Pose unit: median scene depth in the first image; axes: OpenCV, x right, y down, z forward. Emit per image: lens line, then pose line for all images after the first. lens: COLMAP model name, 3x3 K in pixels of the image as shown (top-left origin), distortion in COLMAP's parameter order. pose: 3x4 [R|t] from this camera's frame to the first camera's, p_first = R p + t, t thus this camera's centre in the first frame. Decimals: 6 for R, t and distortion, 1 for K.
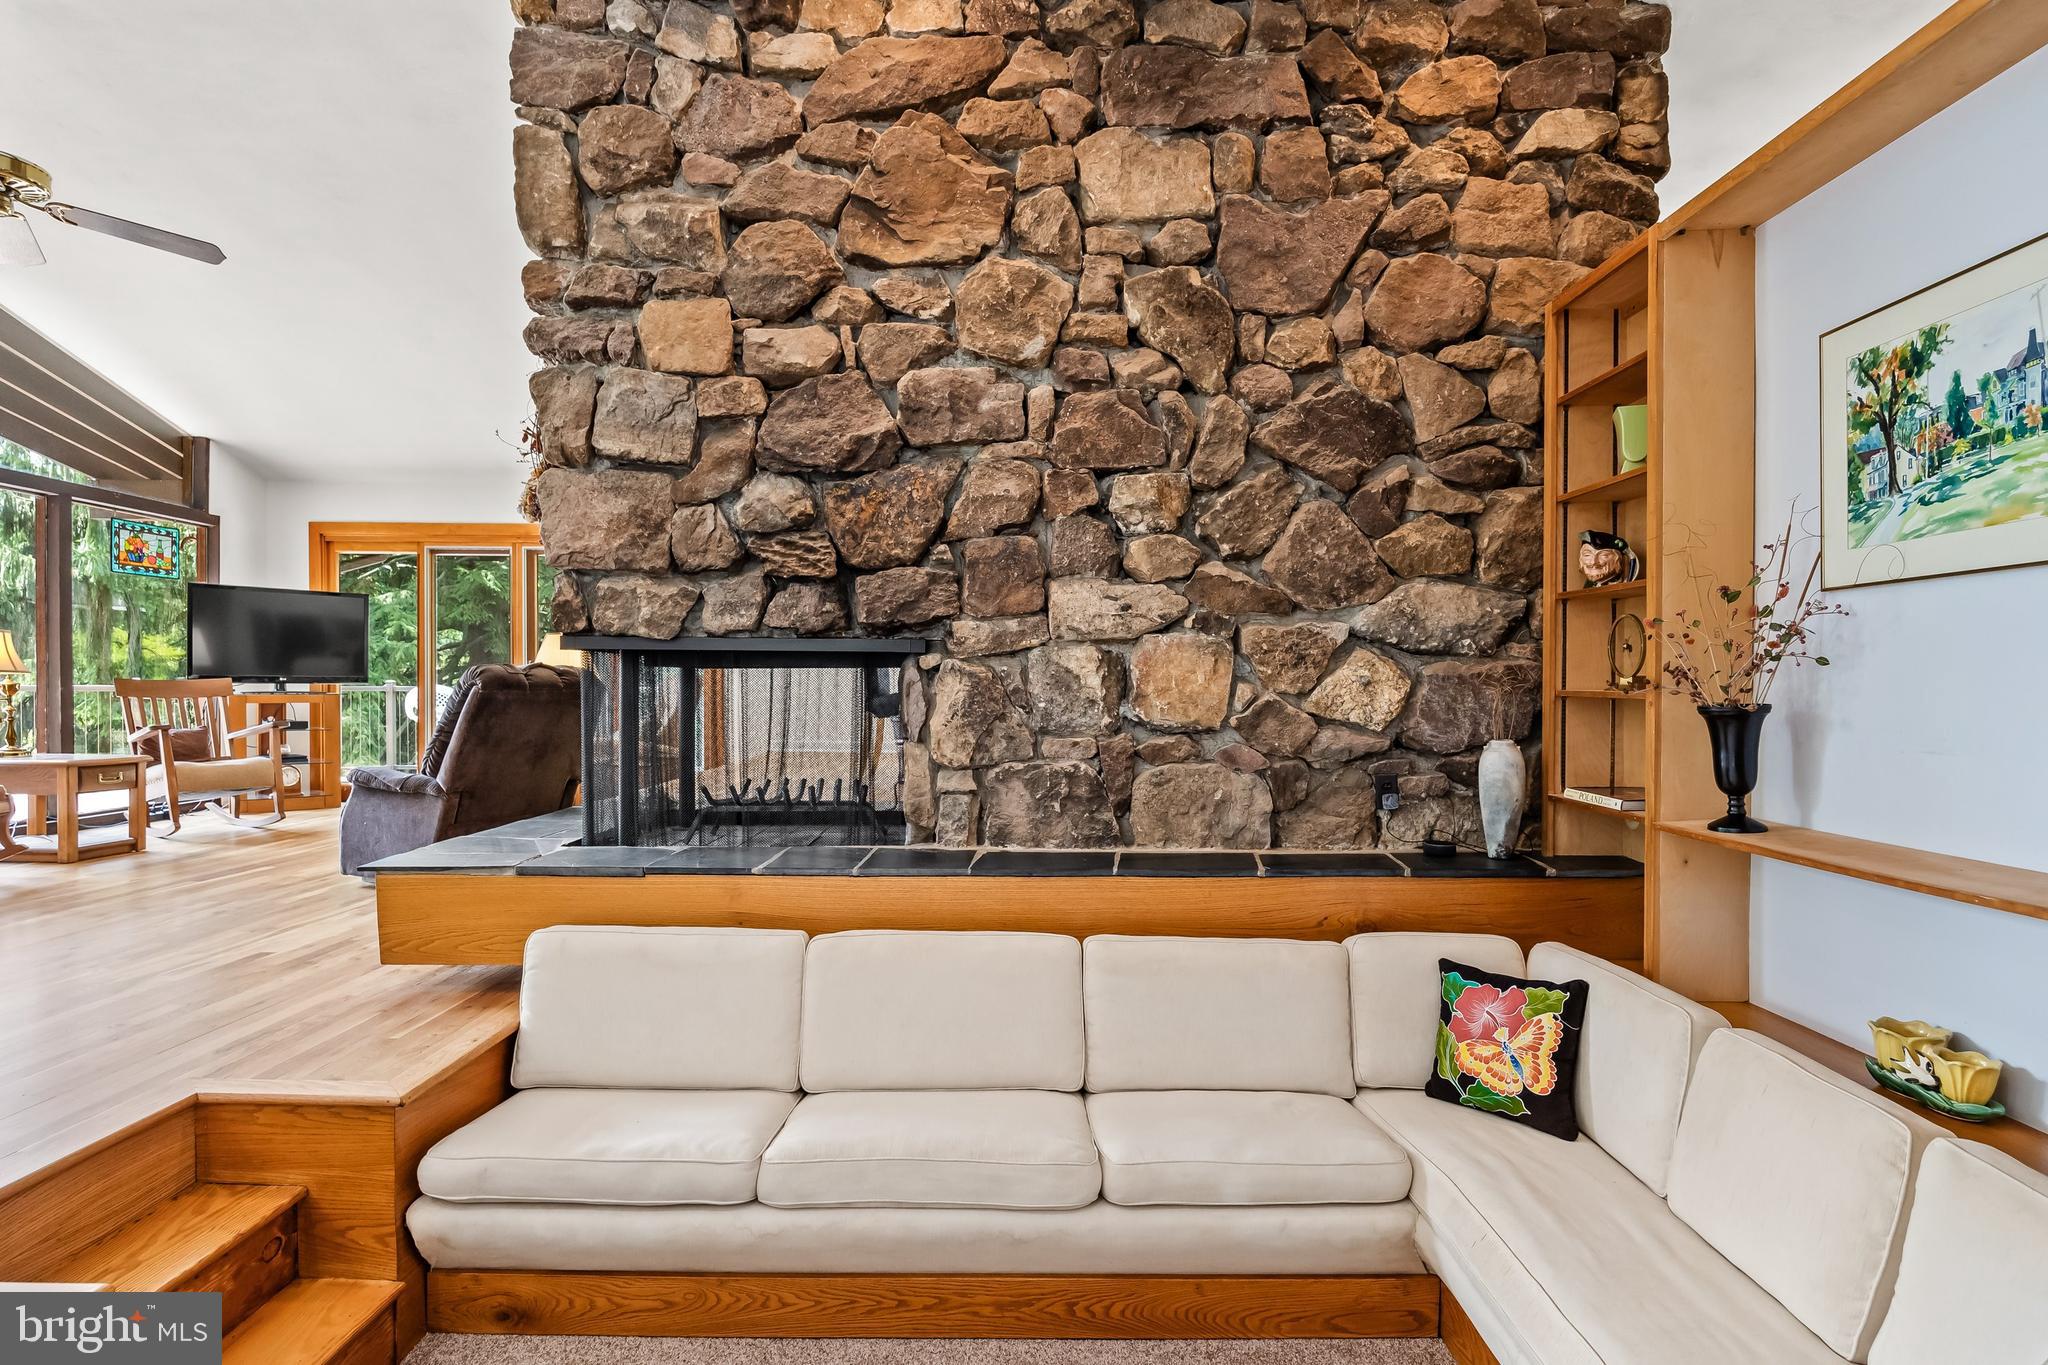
lens RADIAL K [[1043.2, 0, 1034.4], [0, 1043.2, 711.4], [0, 0, 1]] dist [-0.007198, 0.000109]
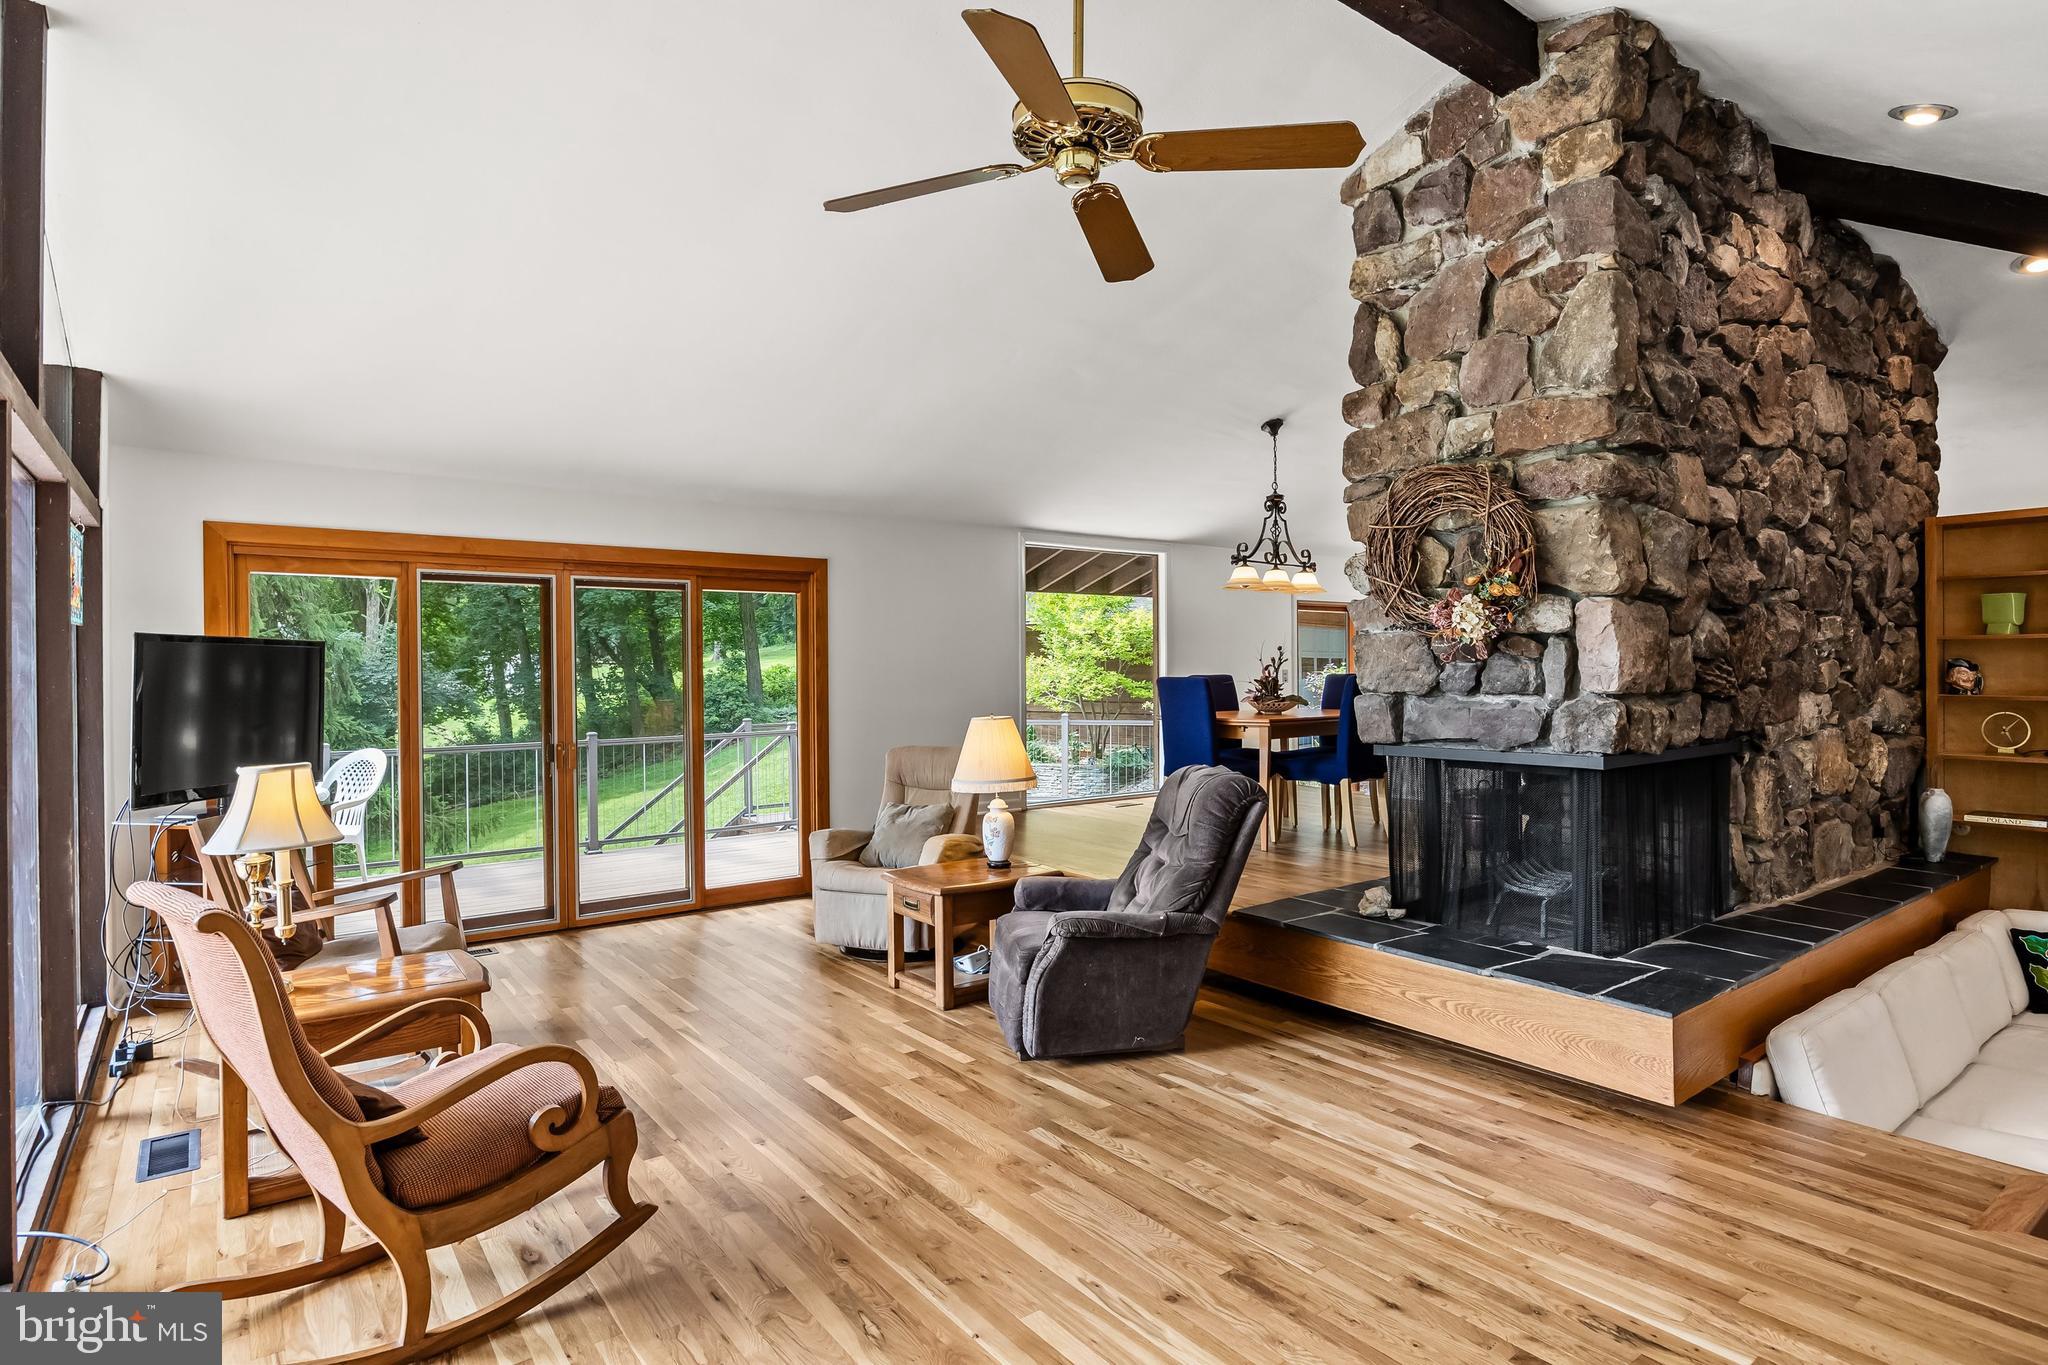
lens RADIAL K [[1093.5, 0, 1012.6], [0, 1093.5, 671.5], [0, 0, 1]] dist [-0.005711, -0.000041]
pose [[0.794834, -0.016263, 0.606609, -1.633280], [0.030781, 0.999434, -0.013538, -0.166079], [-0.606046, 0.029432, 0.794885, 0.502620]]
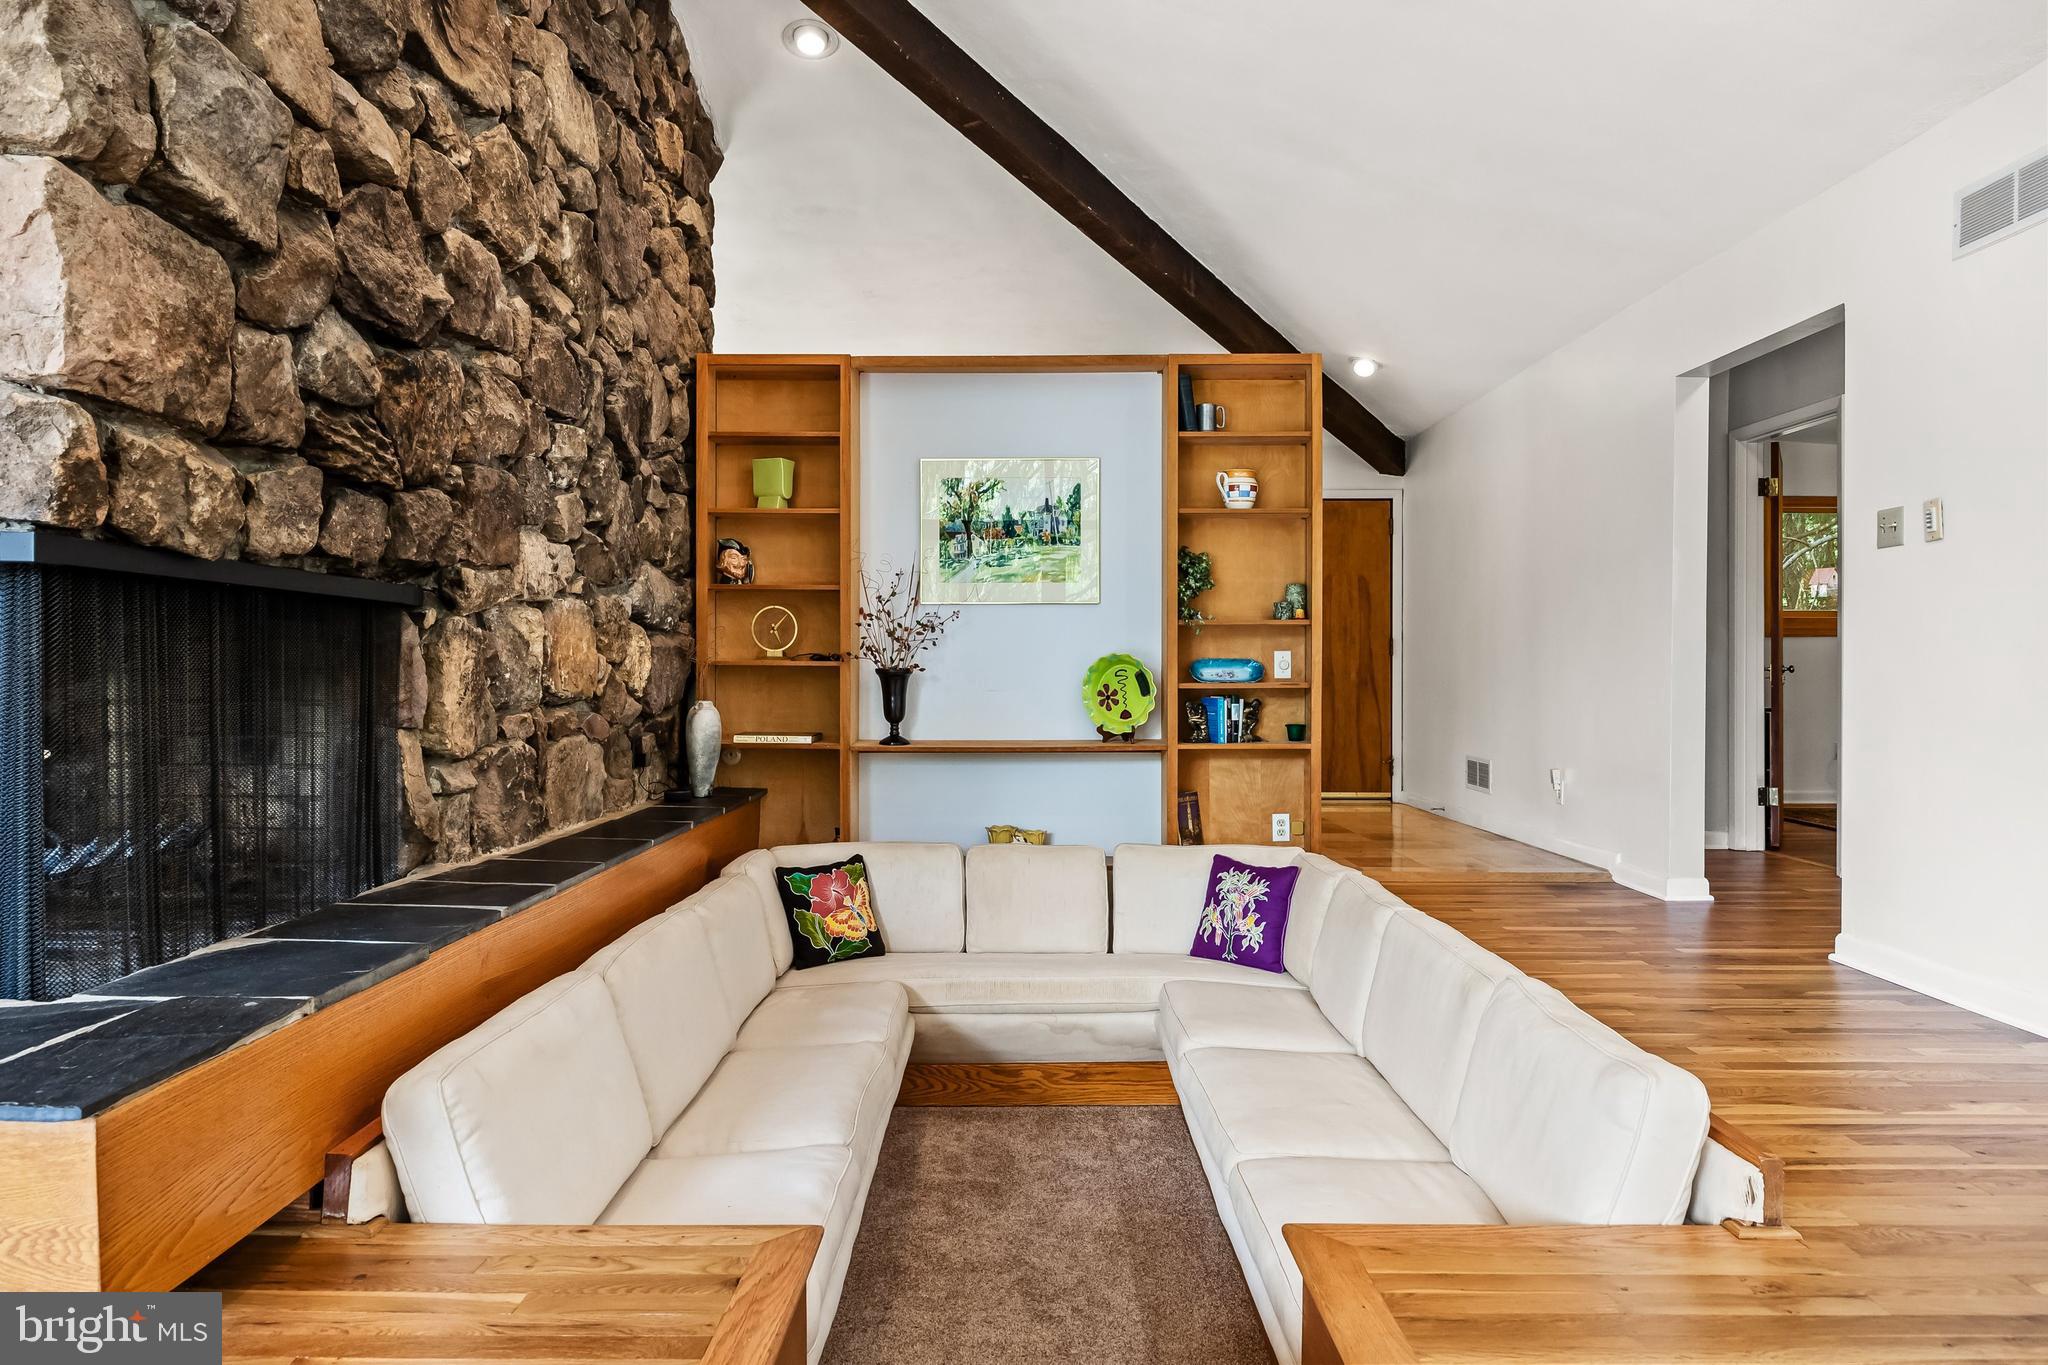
lens RADIAL K [[1290.0, 0, 1031.0], [0, 1290.0, 679.3], [0, 0, 1]] dist [-0.003011, -0.003198]
pose [[-0.004330, -0.011818, 0.999921, -1.038546], [0.023956, 0.999642, 0.011918, -0.005820], [-0.999704, 0.024005, -0.004045, 0.594978]]
